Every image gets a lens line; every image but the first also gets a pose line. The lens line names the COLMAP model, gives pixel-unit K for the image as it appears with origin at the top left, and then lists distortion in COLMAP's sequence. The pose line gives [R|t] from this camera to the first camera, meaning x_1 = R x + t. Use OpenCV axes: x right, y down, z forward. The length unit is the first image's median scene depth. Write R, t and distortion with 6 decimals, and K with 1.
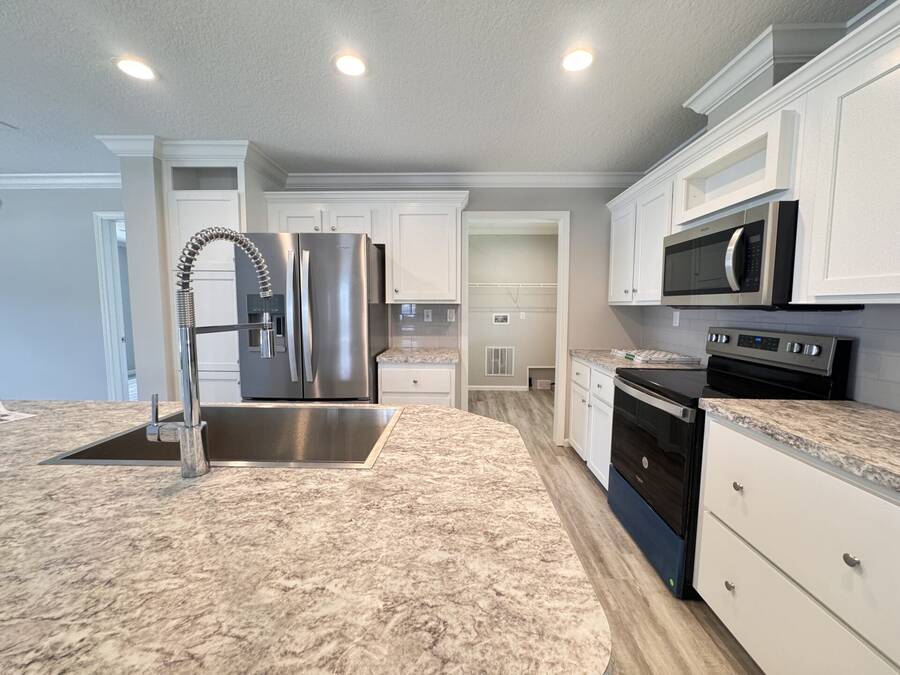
lens RADIAL K [[360.5, 0, 450.0], [0, 360.5, 337.5], [0, 0, 1]] dist [-0.003054, 0.000253]
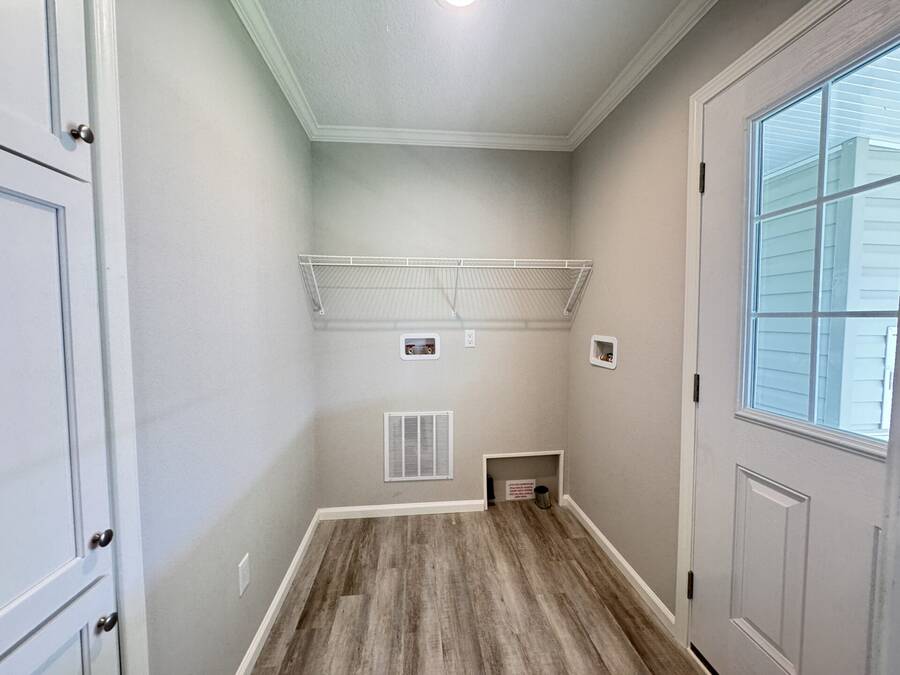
lens RADIAL K [[360.5, 0, 450.0], [0, 360.5, 337.5], [0, 0, 1]] dist [-0.003054, 0.000253]
pose [[0.992690, -0.014623, 0.119805, 0.264642], [0.018912, 0.999217, -0.034738, -0.097859], [-0.119204, 0.036750, 0.992189, 1.203760]]
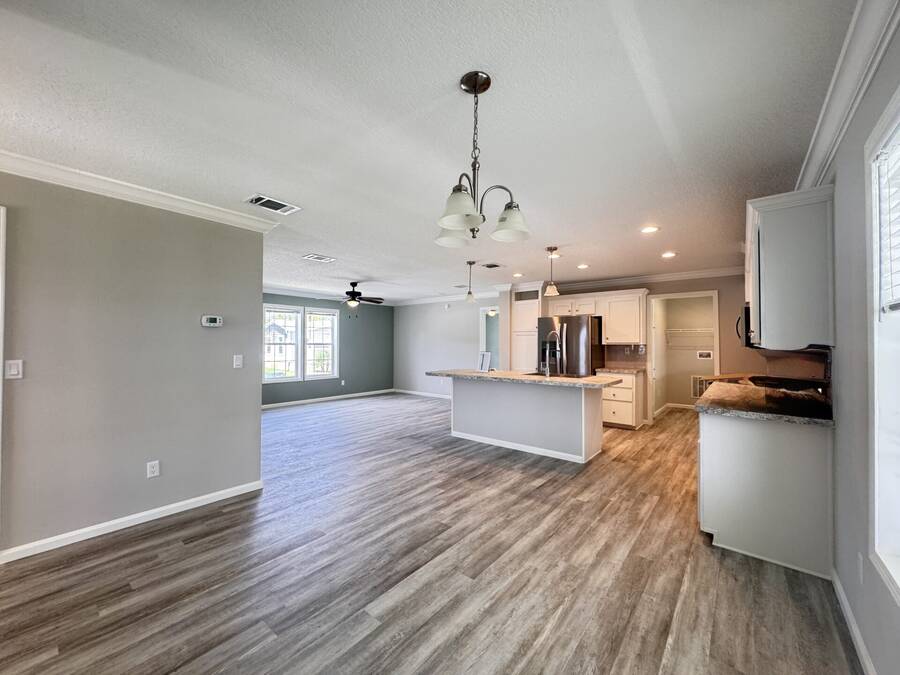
lens RADIAL K [[358.6, 0, 450.0], [0, 358.6, 337.5], [0, 0, 1]] dist [-0.001513, 0.000300]
pose [[0.787765, -0.010397, -0.615888, 0.454290], [-0.054392, 0.994778, -0.086365, 0.102405], [0.613570, 0.101535, 0.783086, -1.298403]]
